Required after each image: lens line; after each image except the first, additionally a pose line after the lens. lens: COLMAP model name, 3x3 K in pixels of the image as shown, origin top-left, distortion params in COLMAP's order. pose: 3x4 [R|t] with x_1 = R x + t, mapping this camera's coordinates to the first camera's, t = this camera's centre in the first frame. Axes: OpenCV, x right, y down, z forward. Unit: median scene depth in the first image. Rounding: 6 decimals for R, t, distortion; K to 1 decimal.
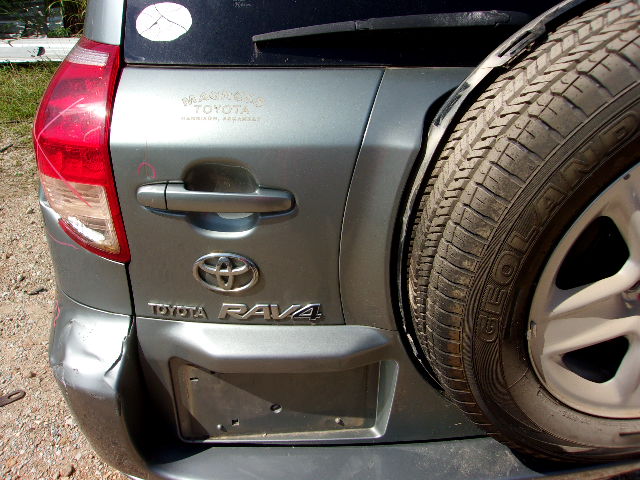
lens RADIAL K [[499.5, 0, 315.8], [0, 499.5, 240.0], [0, 0, 1]] dist [0.002022, 0.001510]
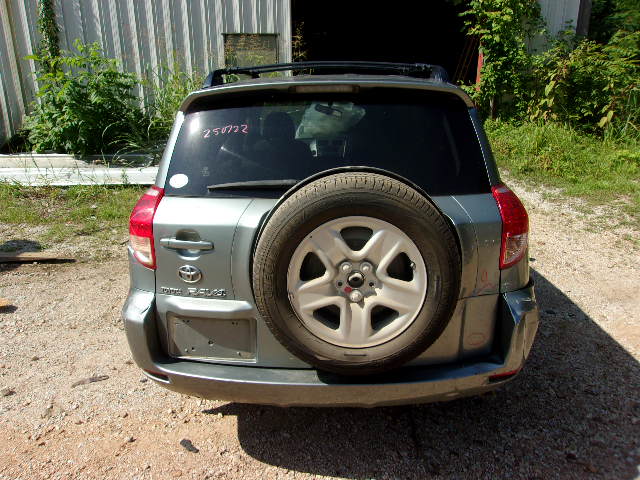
lens RADIAL K [[499.5, 0, 315.8], [0, 499.5, 240.0], [0, 0, 1]] dist [0.002022, 0.001510]
pose [[0.981283, 0.035545, -0.189261, 0.892009], [-0.077309, 0.972855, -0.218119, 0.386482], [0.176370, 0.228668, 0.957395, -1.308727]]
